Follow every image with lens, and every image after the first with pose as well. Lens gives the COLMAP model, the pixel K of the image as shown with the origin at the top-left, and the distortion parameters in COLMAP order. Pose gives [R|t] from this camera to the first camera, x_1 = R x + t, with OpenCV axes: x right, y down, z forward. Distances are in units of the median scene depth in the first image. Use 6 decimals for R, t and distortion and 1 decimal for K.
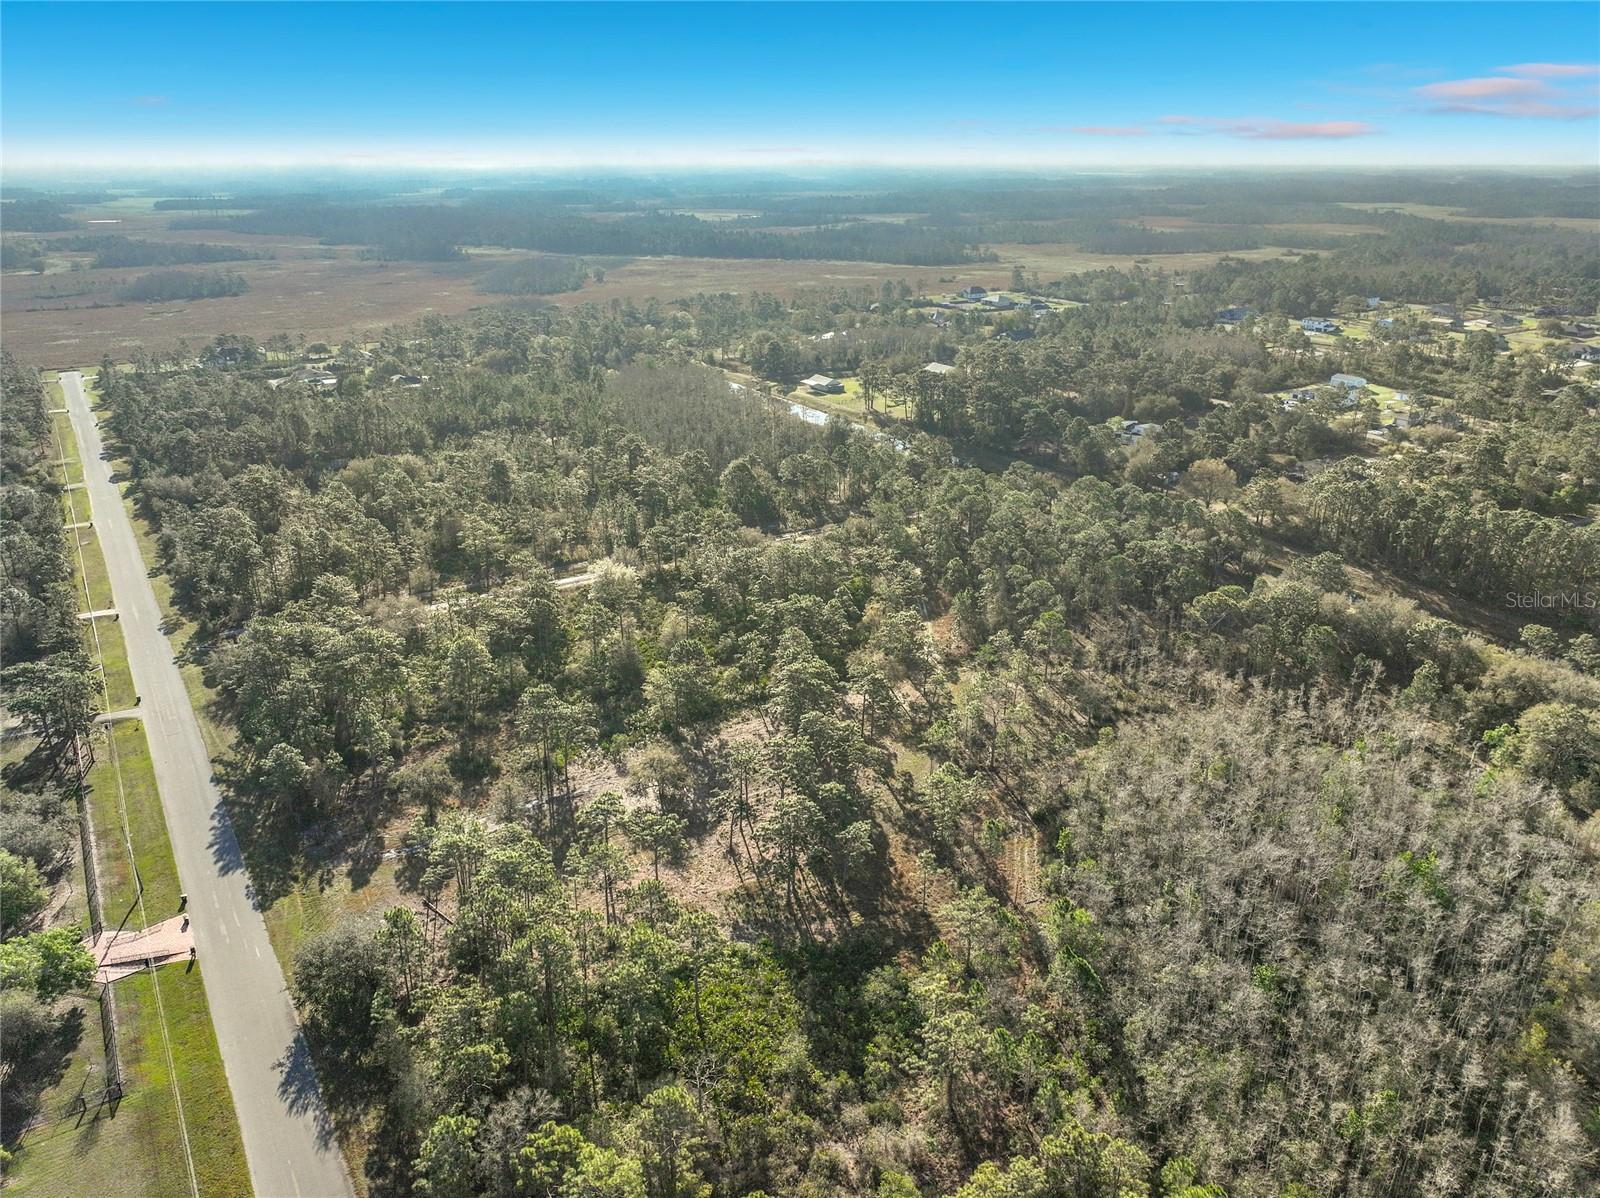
lens RADIAL K [[1189.2, 0, 806.8], [0, 1189.2, 598.9], [0, 0, 1]] dist [-0.028183, 0.049542]
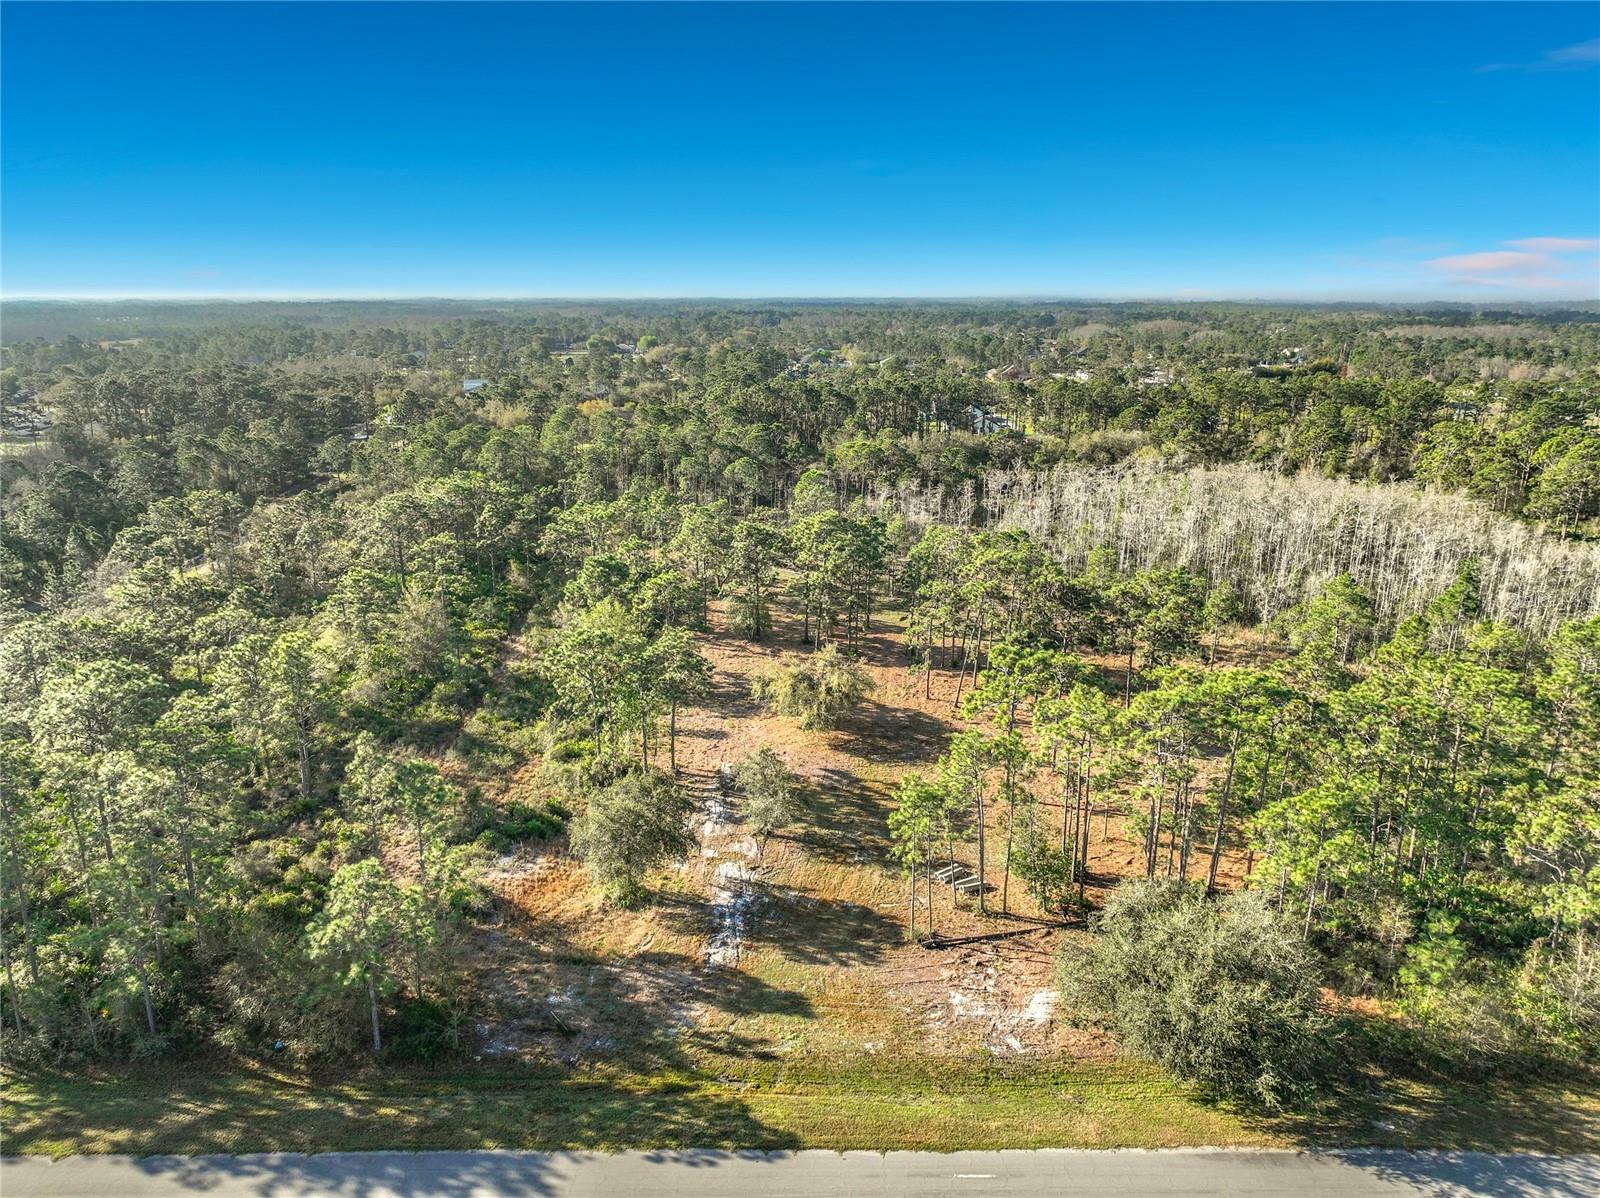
lens RADIAL K [[1137.8, 0, 801.5], [0, 1137.8, 599.4], [0, 0, 1]] dist [-0.012457, 0.035851]
pose [[0.540473, -0.227903, 0.809907, -0.685959], [0.308401, 0.949278, 0.061317, 0.069264], [-0.782801, 0.216636, 0.583344, 0.711432]]
